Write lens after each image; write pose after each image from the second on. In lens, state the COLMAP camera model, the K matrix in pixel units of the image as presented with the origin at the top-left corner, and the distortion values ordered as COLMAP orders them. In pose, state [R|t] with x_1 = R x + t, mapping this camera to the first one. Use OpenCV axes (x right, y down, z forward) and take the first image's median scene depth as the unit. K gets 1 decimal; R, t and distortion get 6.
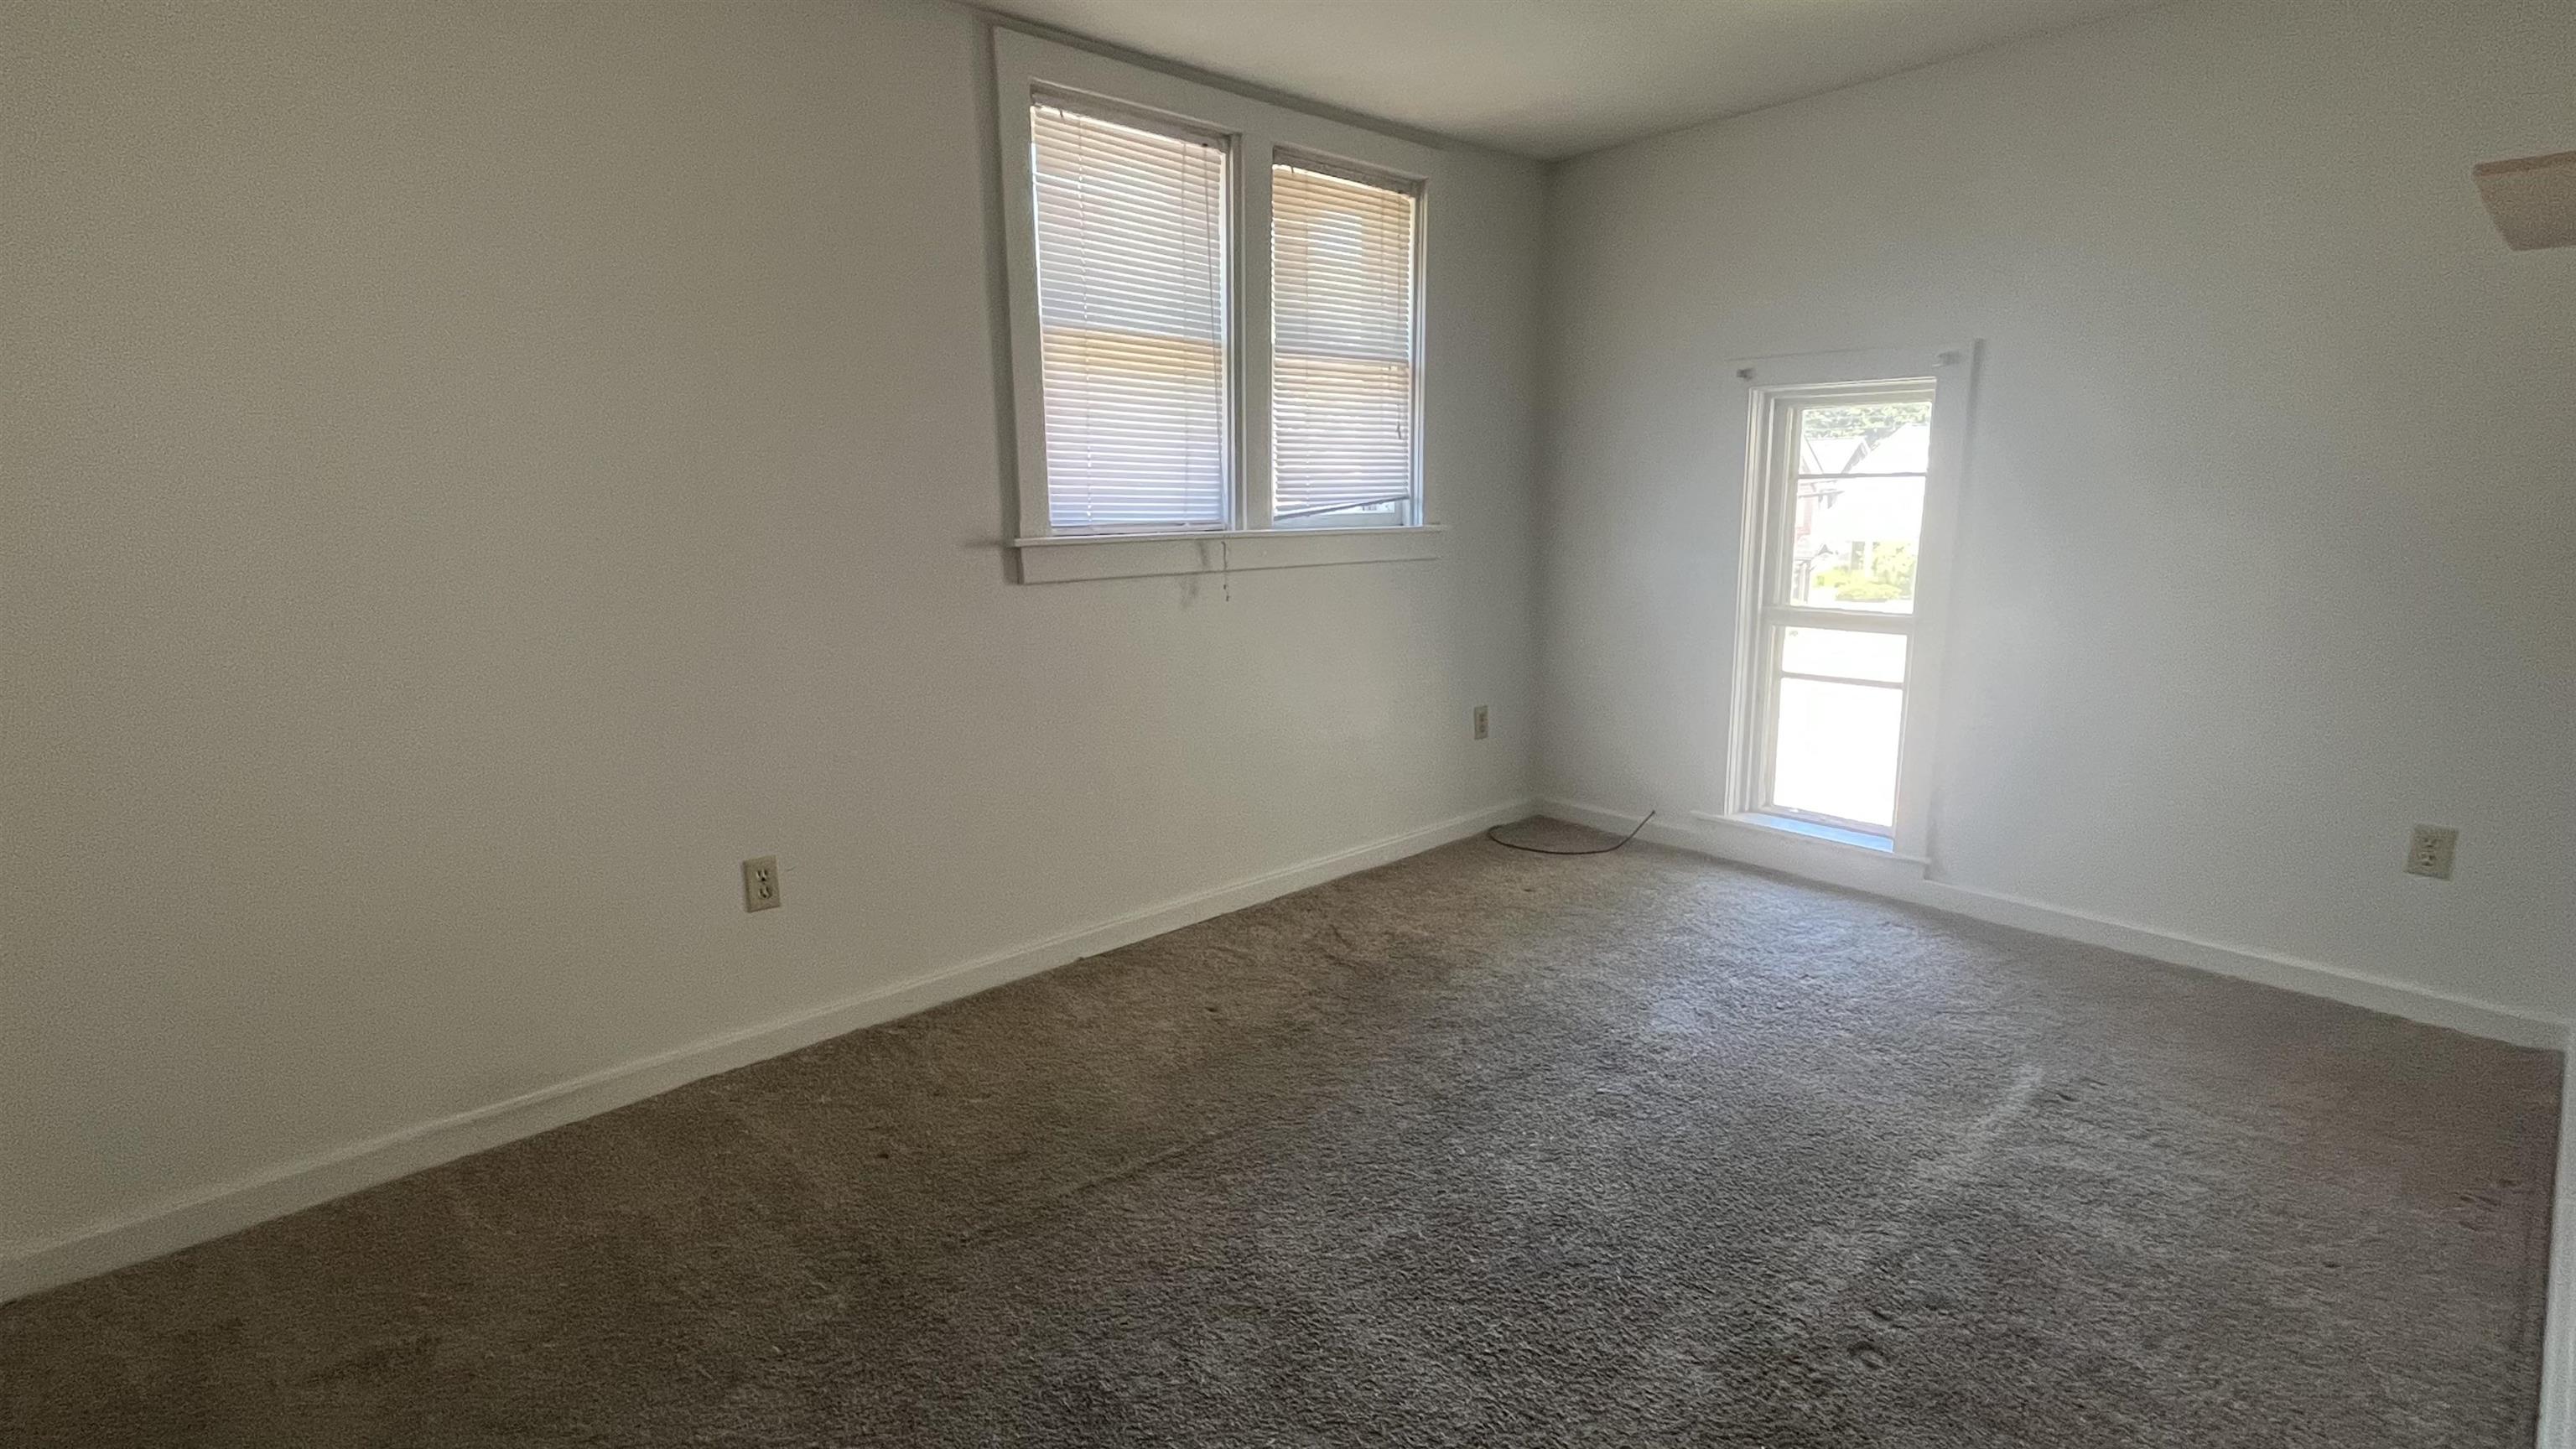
lens RADIAL K [[1185.6, 0, 1288.0], [0, 1185.6, 724.5], [0, 0, 1]] dist [0.000121, -0.000024]
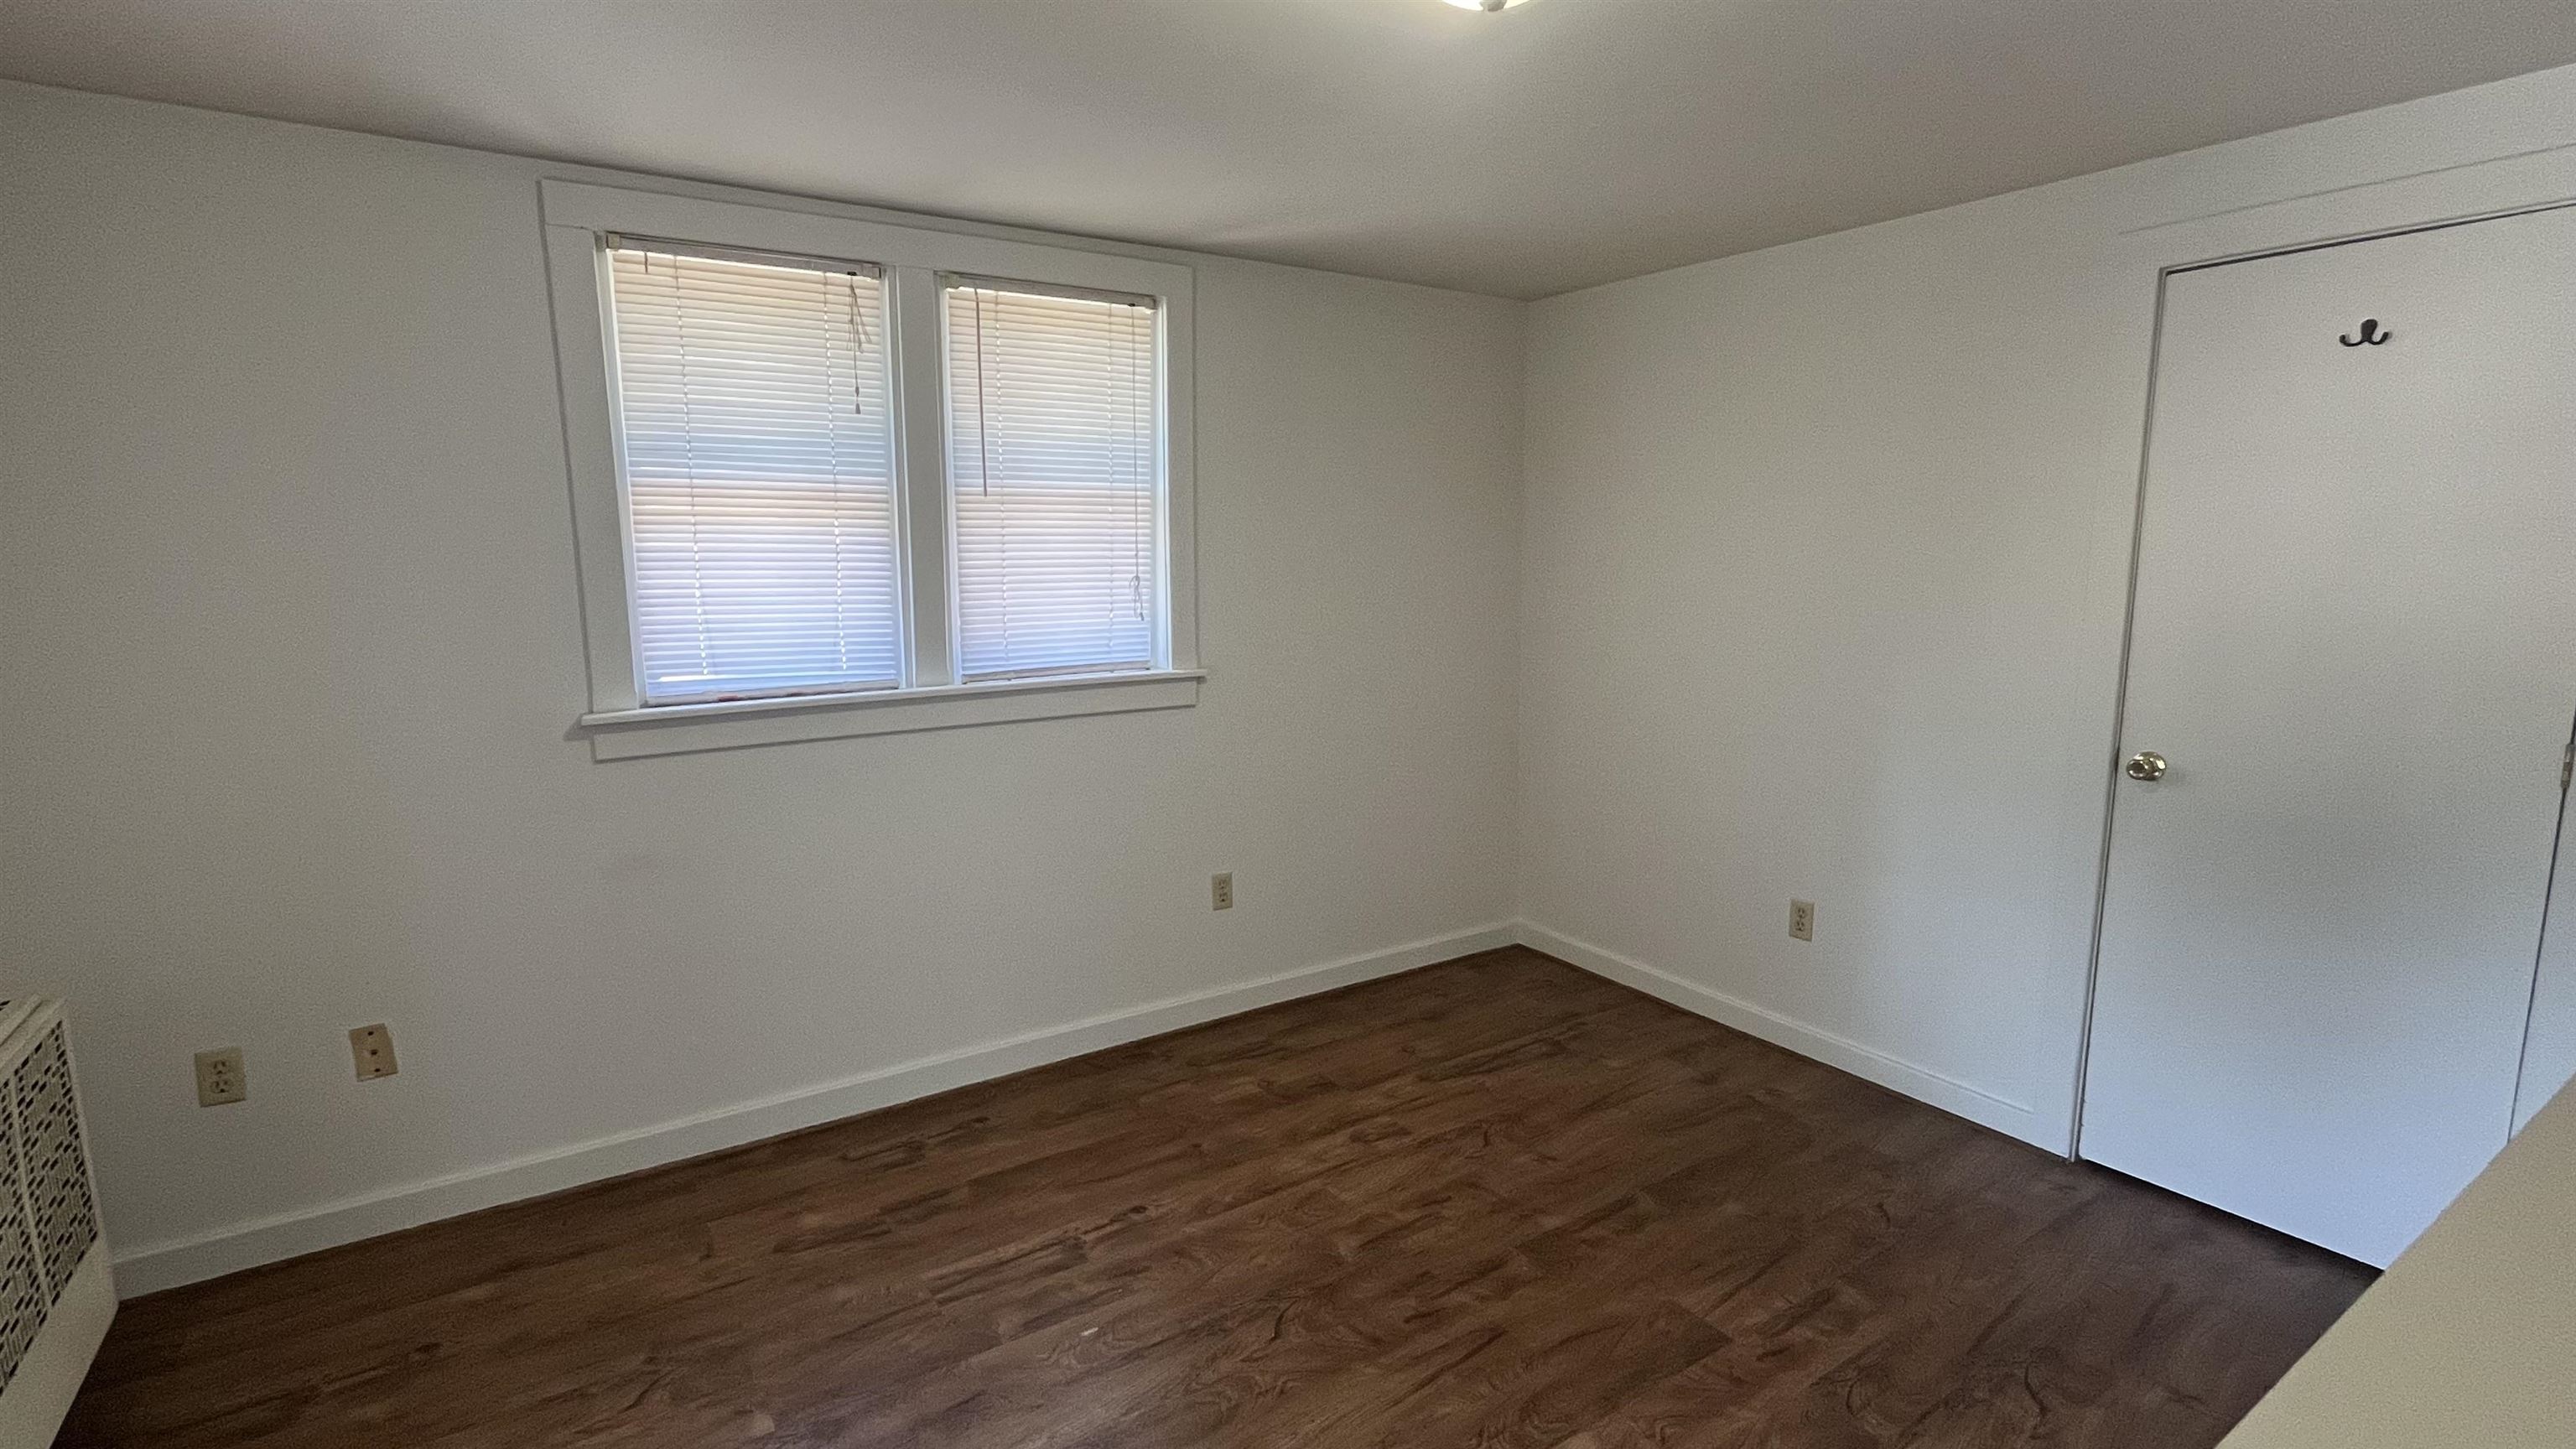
lens RADIAL K [[1185.6, 0, 1288.0], [0, 1185.6, 724.5], [0, 0, 1]] dist [0.000121, -0.000024]
pose [[0.977570, 0.020564, -0.209606, 0.450599], [-0.029942, 0.998683, -0.041665, -0.103077], [0.208473, 0.047006, 0.976898, 0.172469]]
